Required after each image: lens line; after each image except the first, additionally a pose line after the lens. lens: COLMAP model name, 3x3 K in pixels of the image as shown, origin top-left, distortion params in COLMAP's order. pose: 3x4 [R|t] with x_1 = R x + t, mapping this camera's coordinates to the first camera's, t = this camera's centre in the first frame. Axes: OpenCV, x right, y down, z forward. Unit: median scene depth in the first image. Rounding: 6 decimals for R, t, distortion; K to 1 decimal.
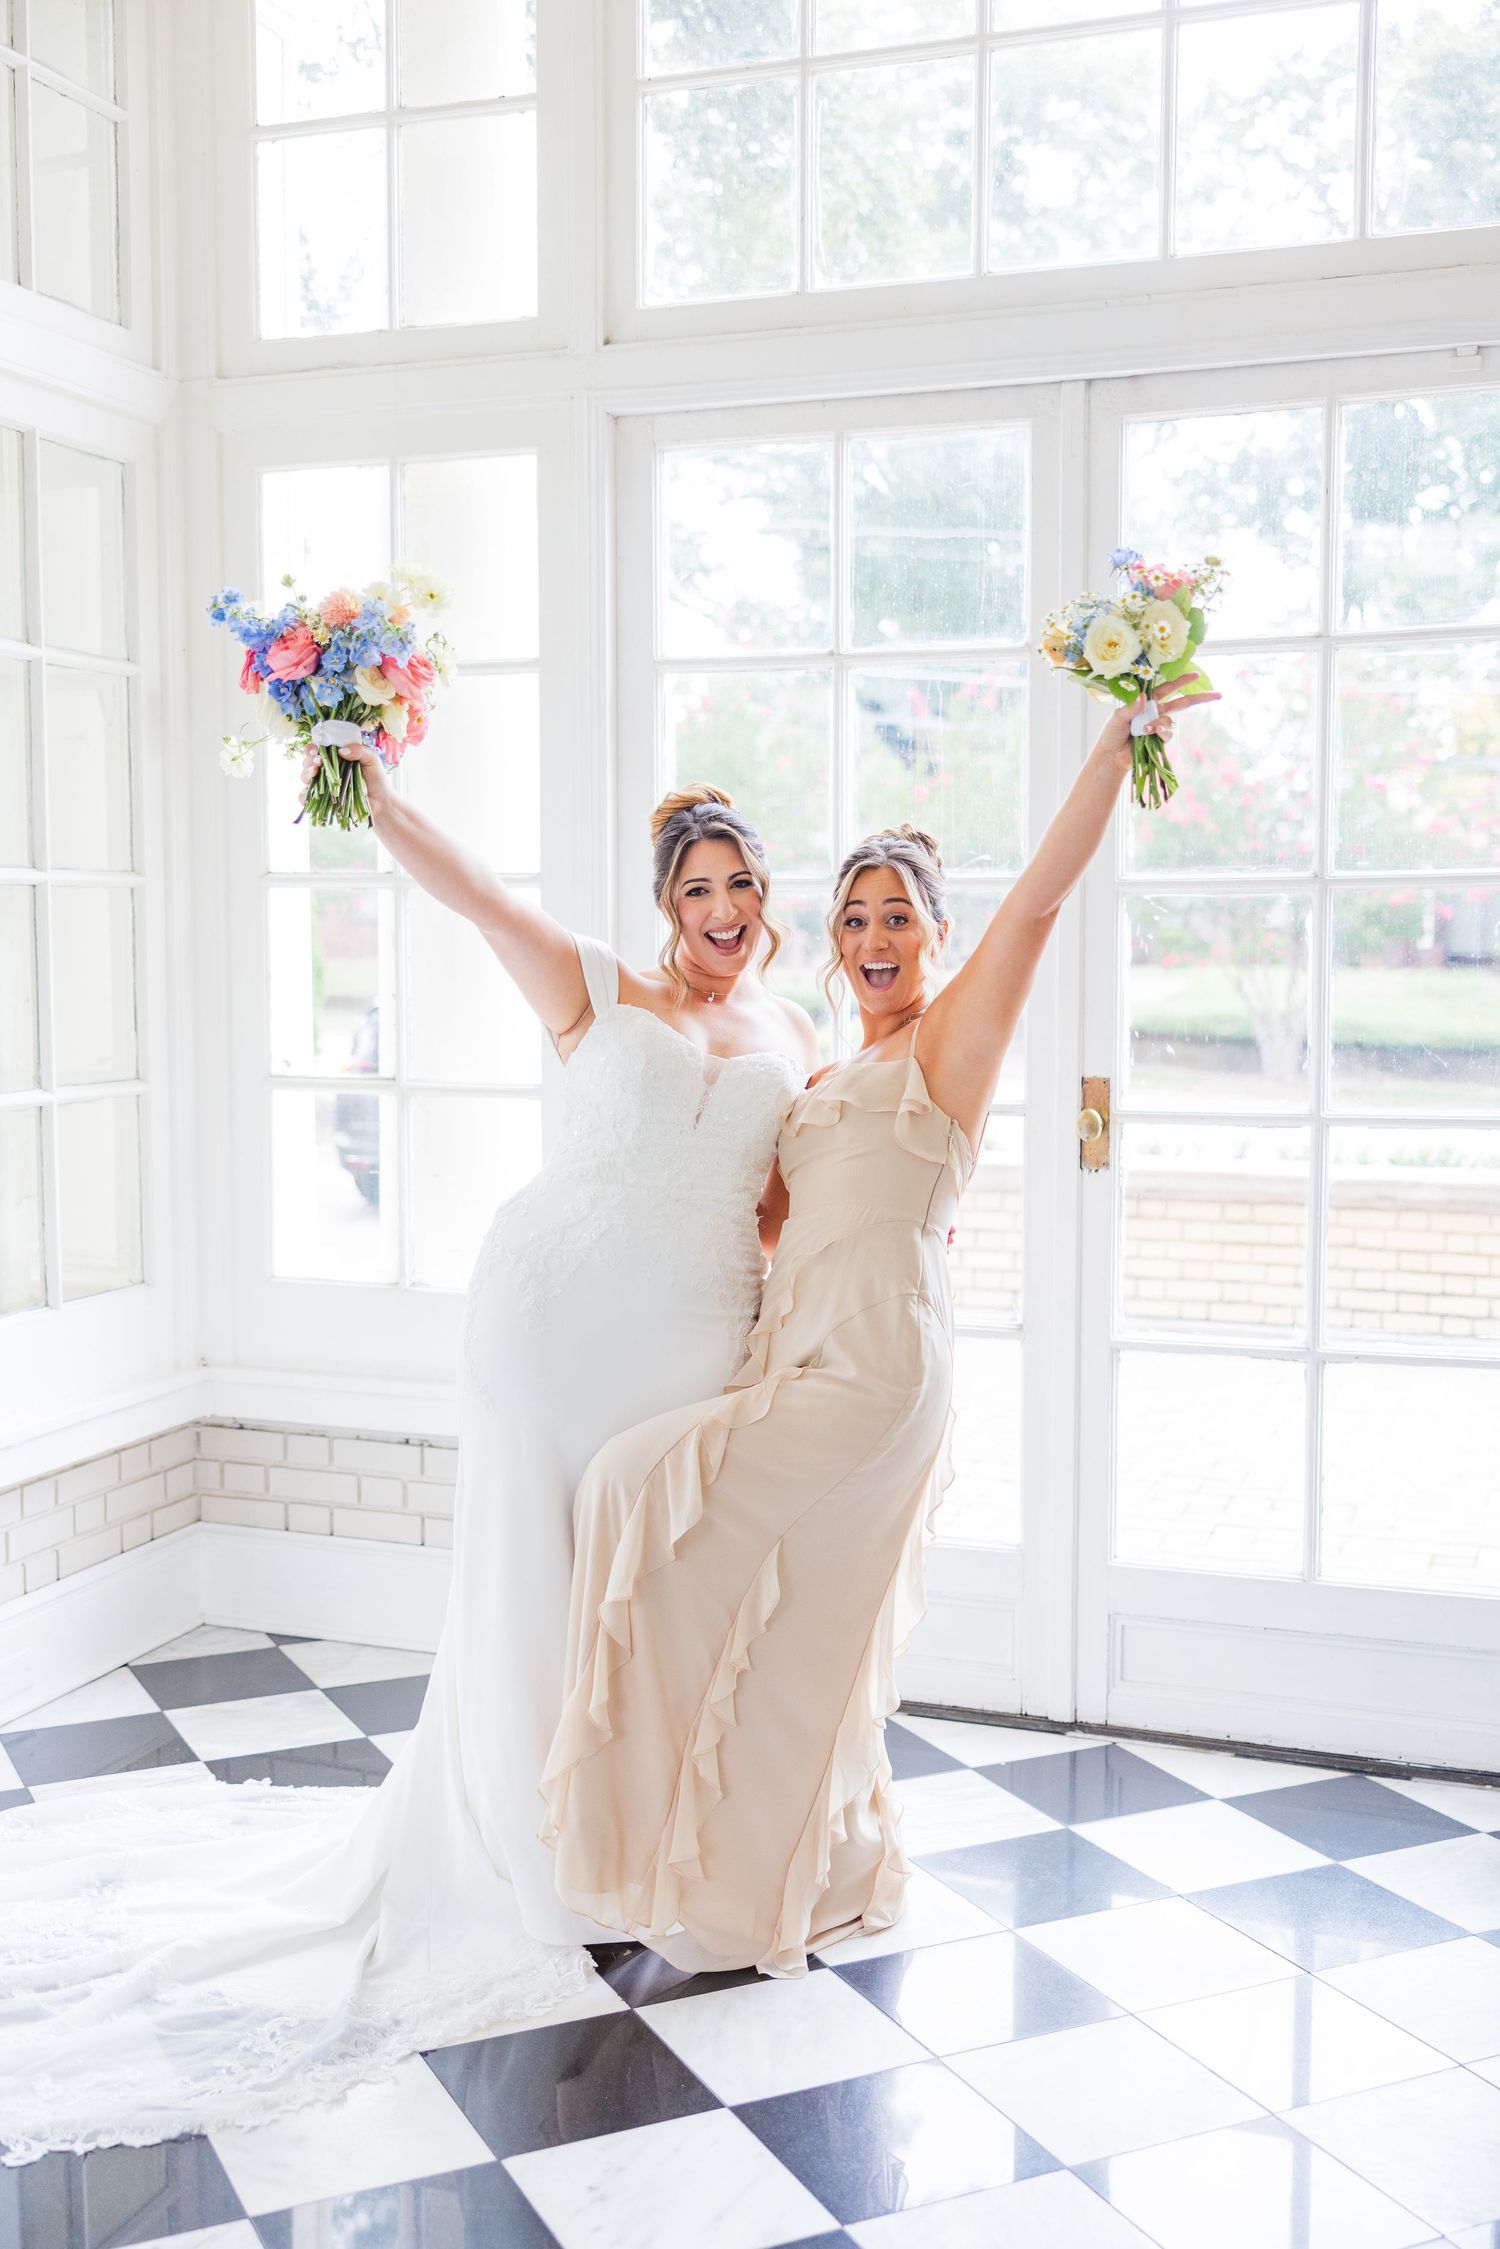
lens RADIAL K [[2329.4, 0, 683.3], [0, 2329.4, 1123.4], [0, 0, 1]] dist [-0.003445, 0.000000]
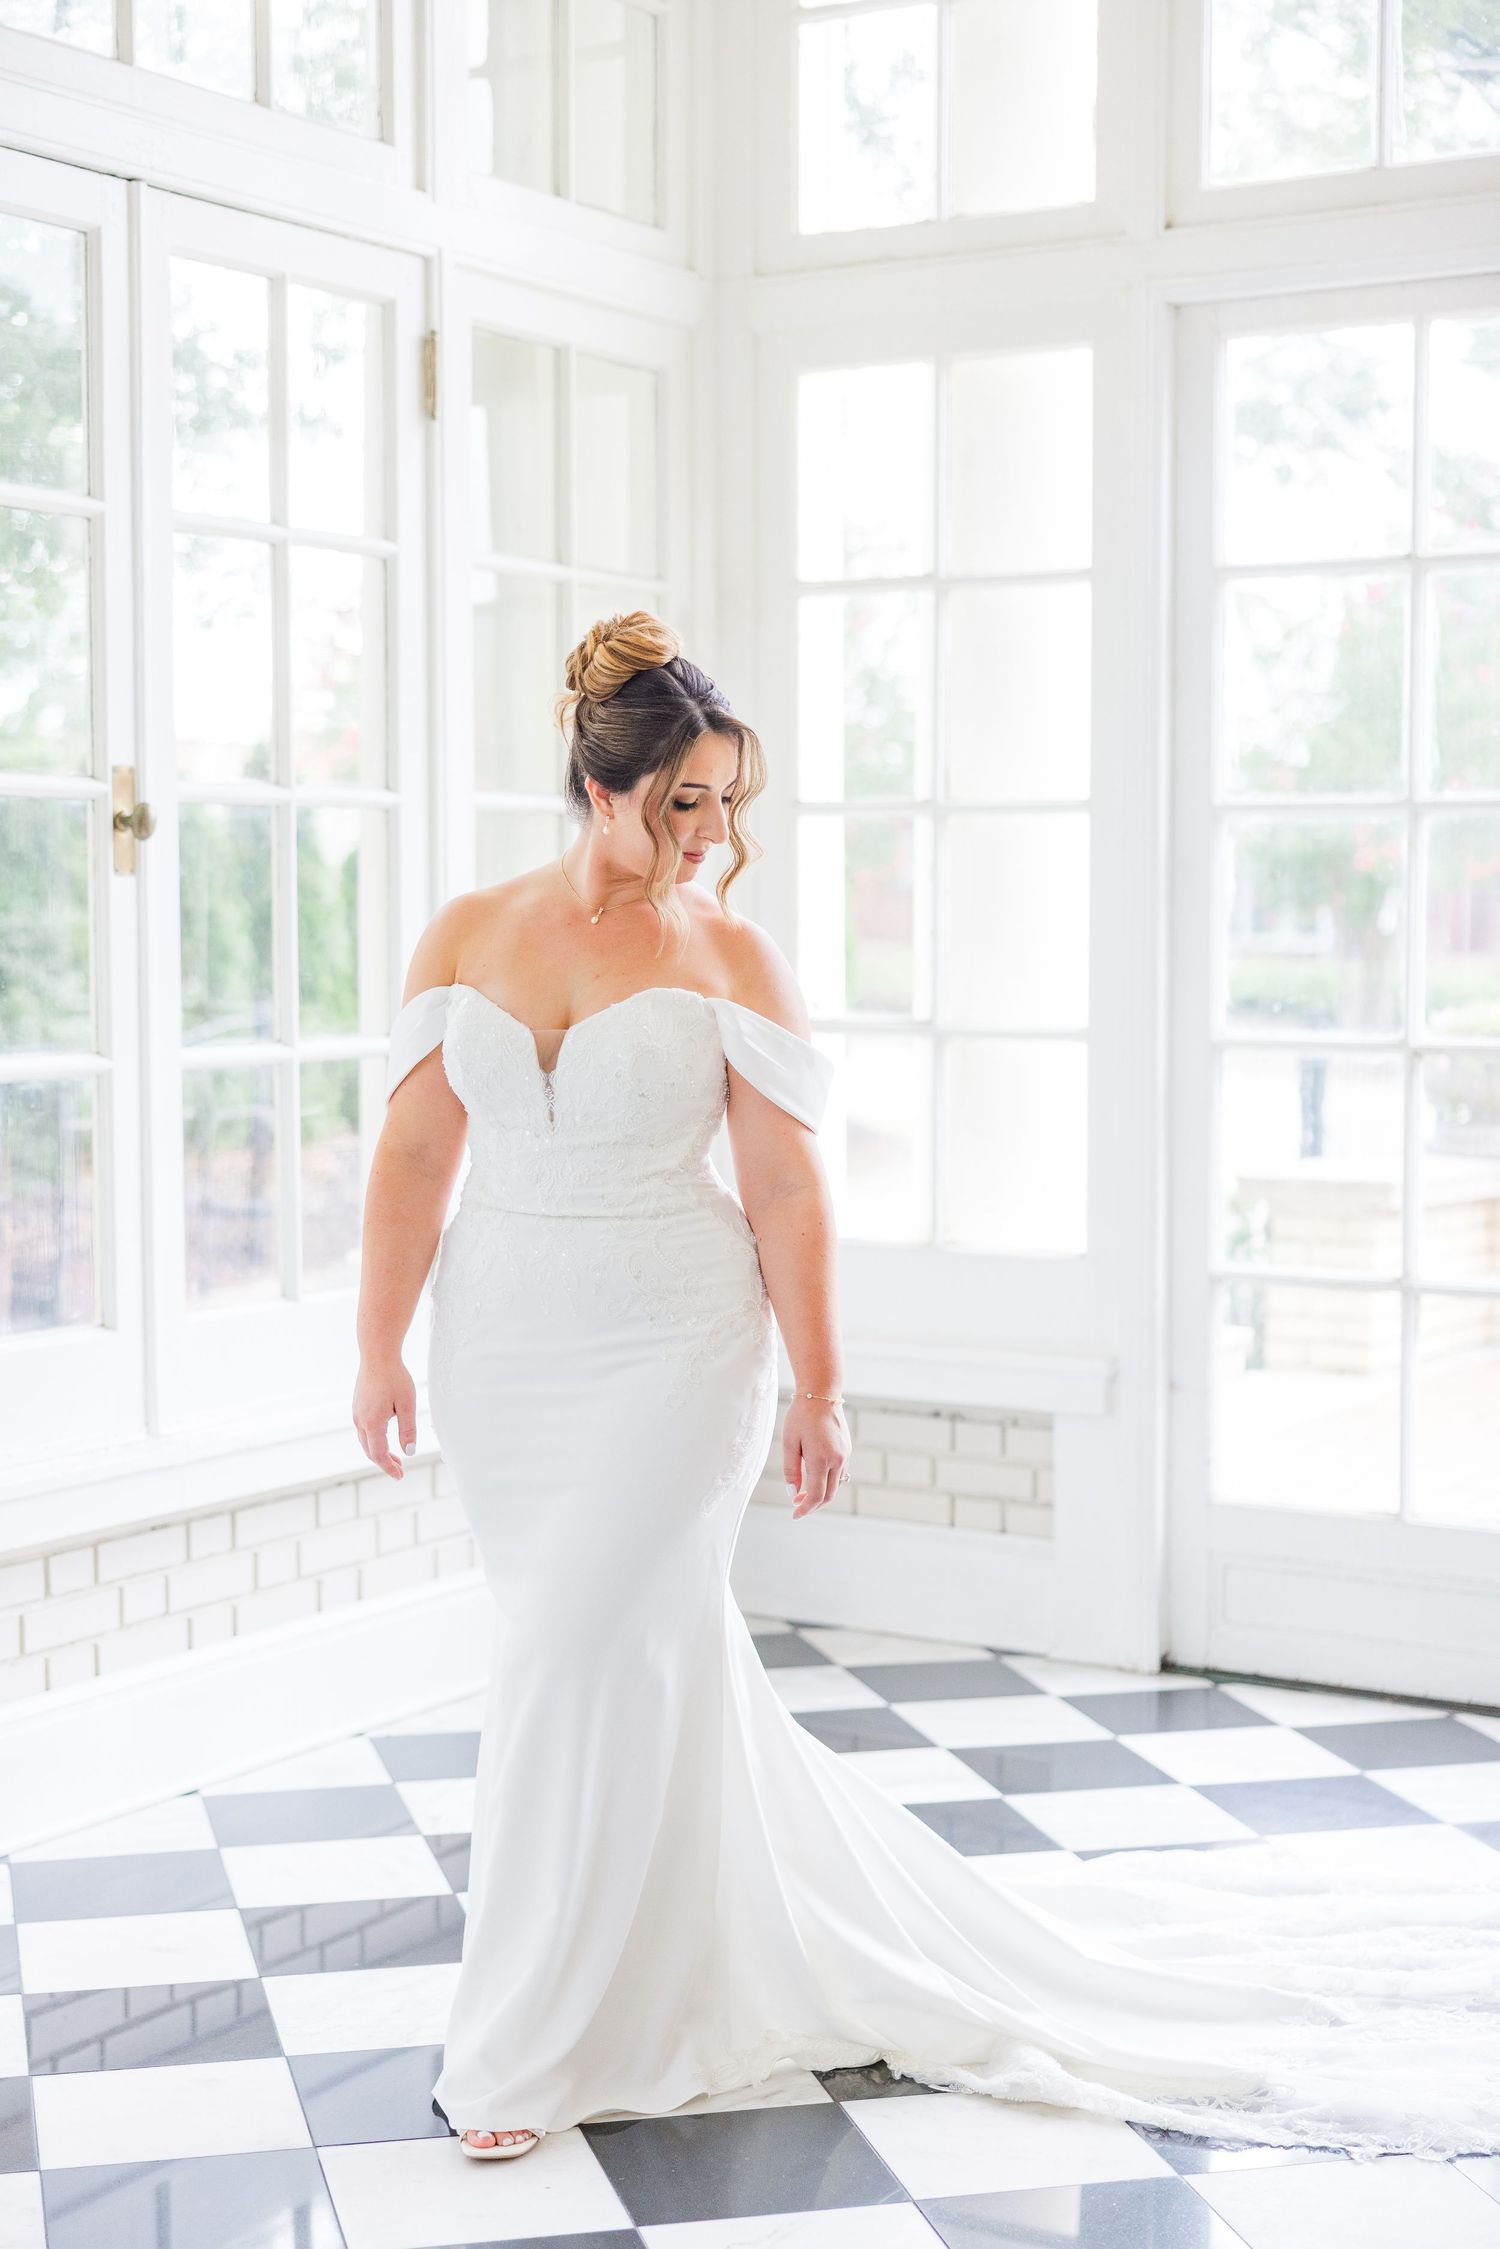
lens RADIAL K [[3373.7, 0, 627.3], [0, 3373.7, 1247.0], [0, 0, 1]] dist [-0.007127, 0.000000]
pose [[0.976780, 0.018272, -0.213465, 0.050362], [-0.015081, 0.999749, 0.016567, 0.053267], [0.213714, -0.012963, 0.976810, -0.365413]]
